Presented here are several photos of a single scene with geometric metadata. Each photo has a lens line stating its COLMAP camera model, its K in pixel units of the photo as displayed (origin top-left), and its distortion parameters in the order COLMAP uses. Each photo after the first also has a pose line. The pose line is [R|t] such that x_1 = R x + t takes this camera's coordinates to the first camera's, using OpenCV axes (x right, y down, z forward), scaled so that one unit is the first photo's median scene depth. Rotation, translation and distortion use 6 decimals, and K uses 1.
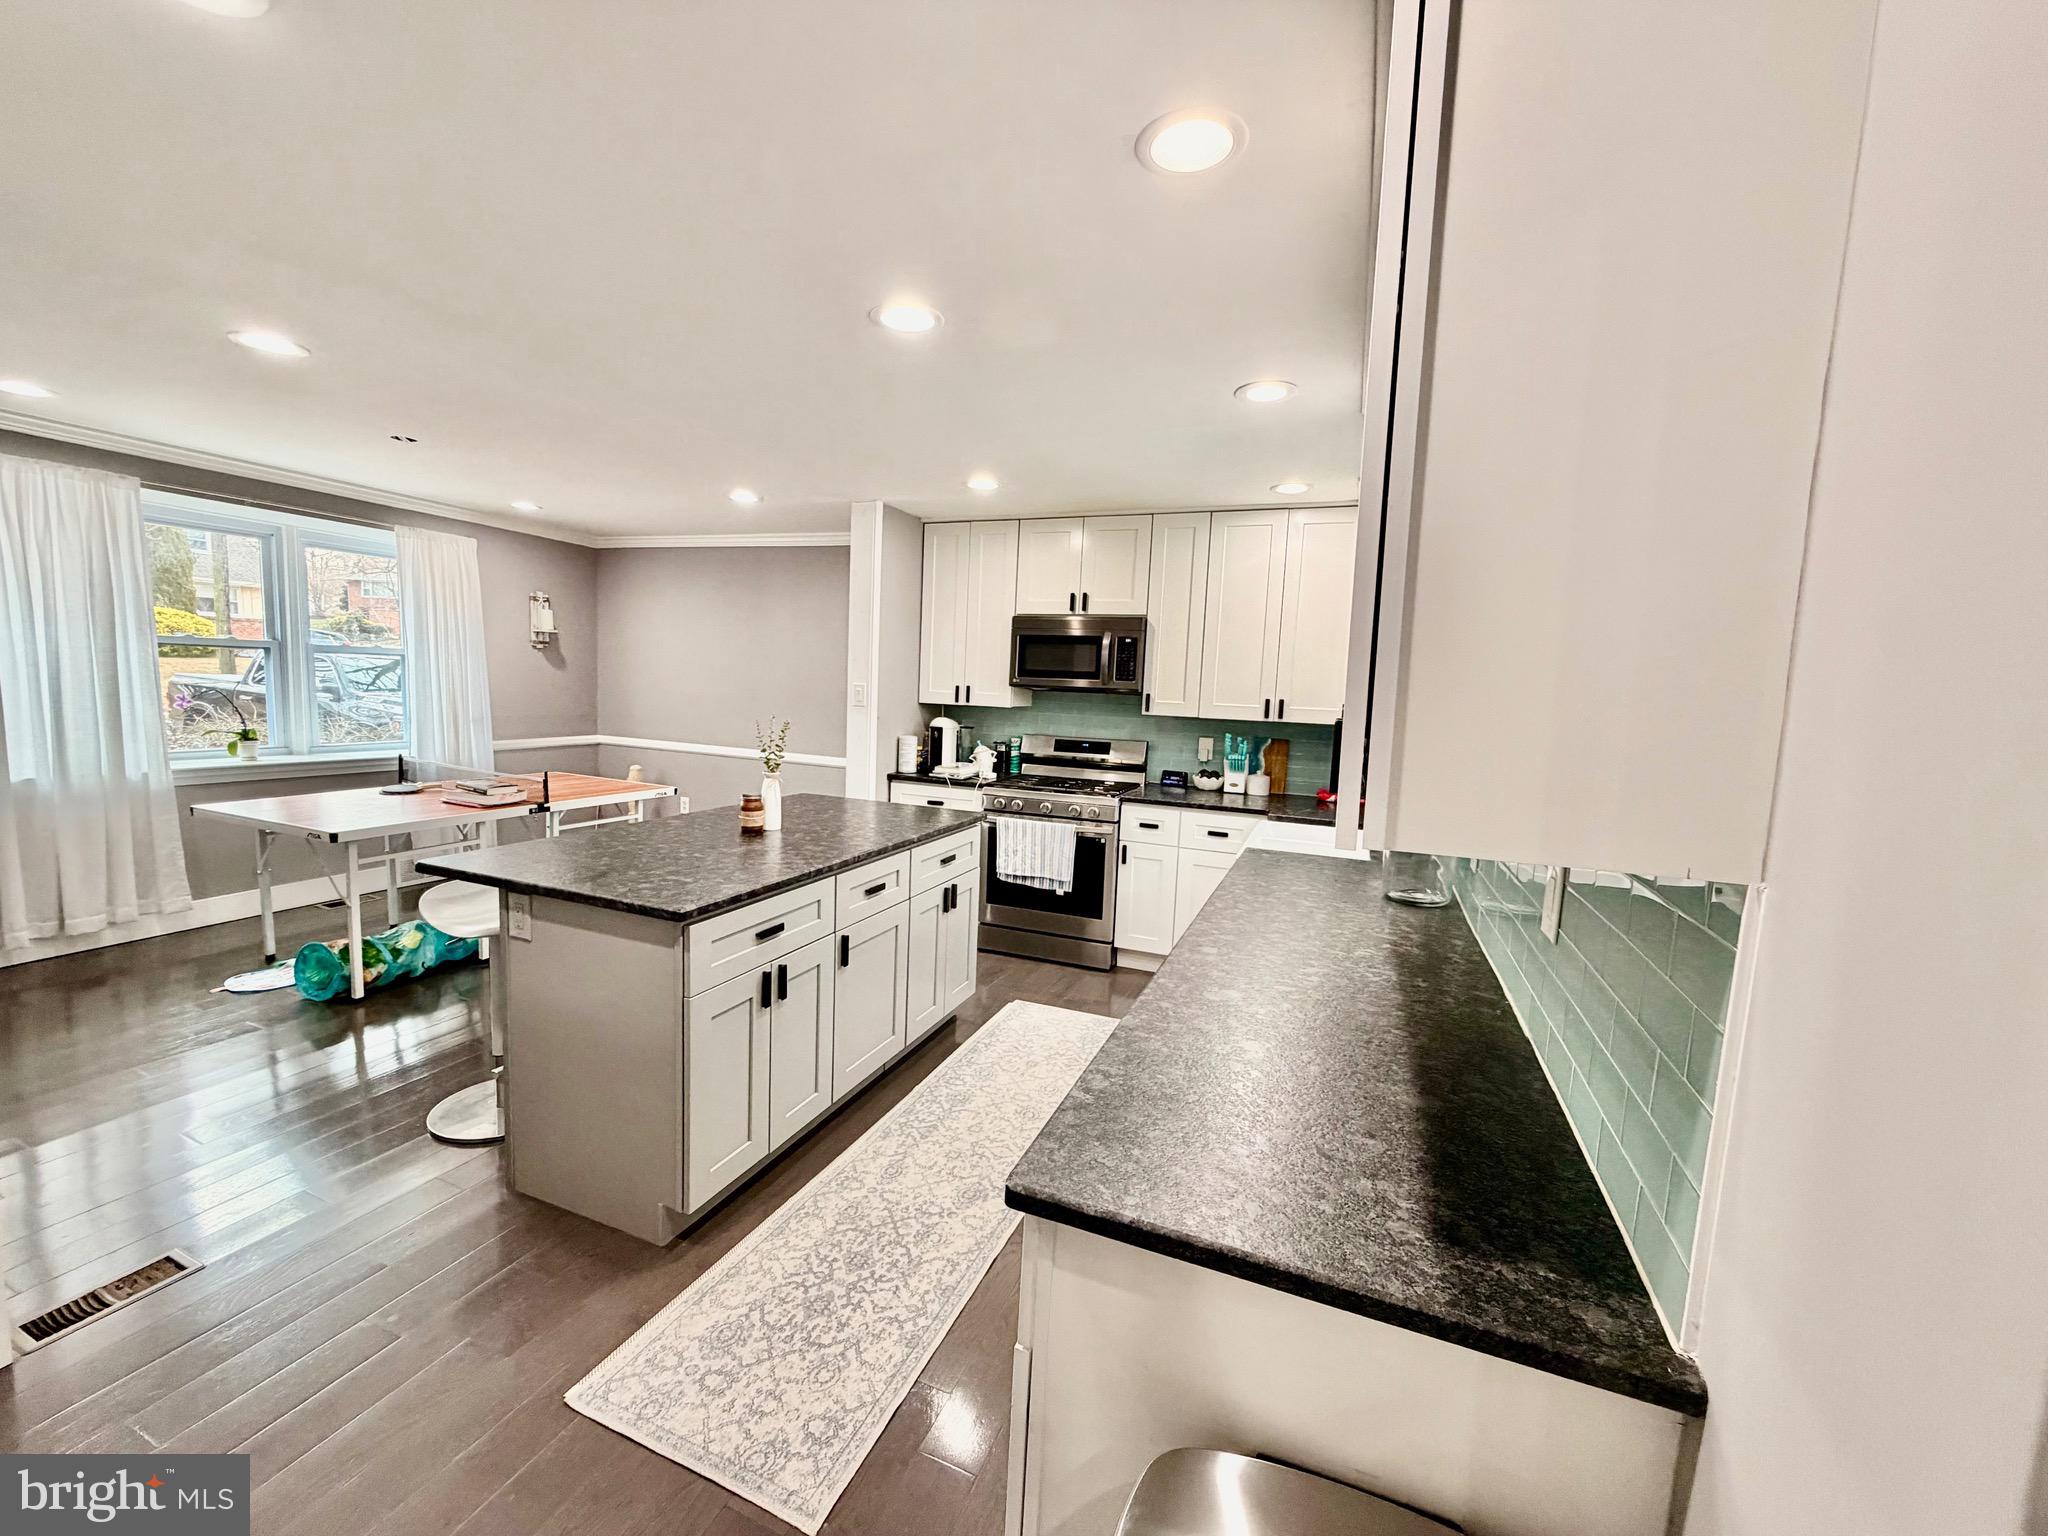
lens RADIAL K [[816.0, 0, 1023.0], [0, 816.0, 775.1], [0, 0, 1]] dist [-0.005816, 0.001167]
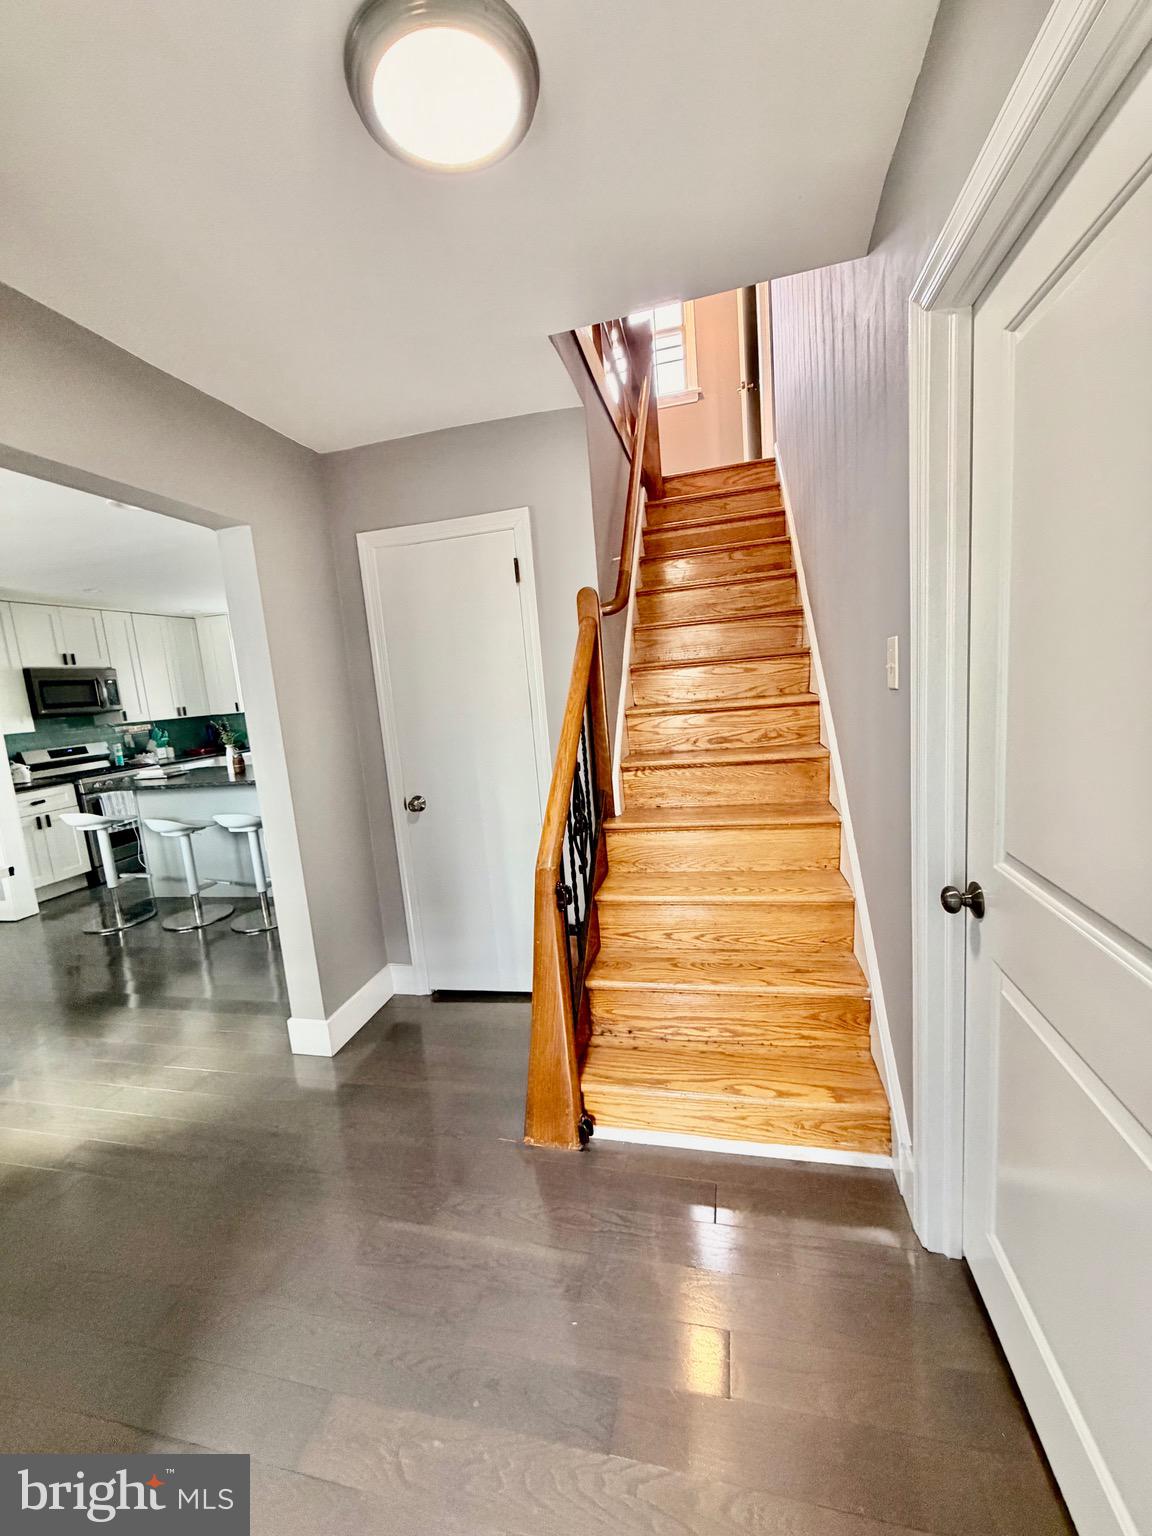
lens RADIAL K [[612.0, 0, 576.7], [0, 612.0, 766.9], [0, 0, 1]] dist [-0.005816, 0.001167]
pose [[-0.157267, -0.167012, 0.973332, -1.266931], [0.175498, 0.965182, 0.193970, -0.064945], [-0.971837, 0.201323, -0.122481, 0.213398]]
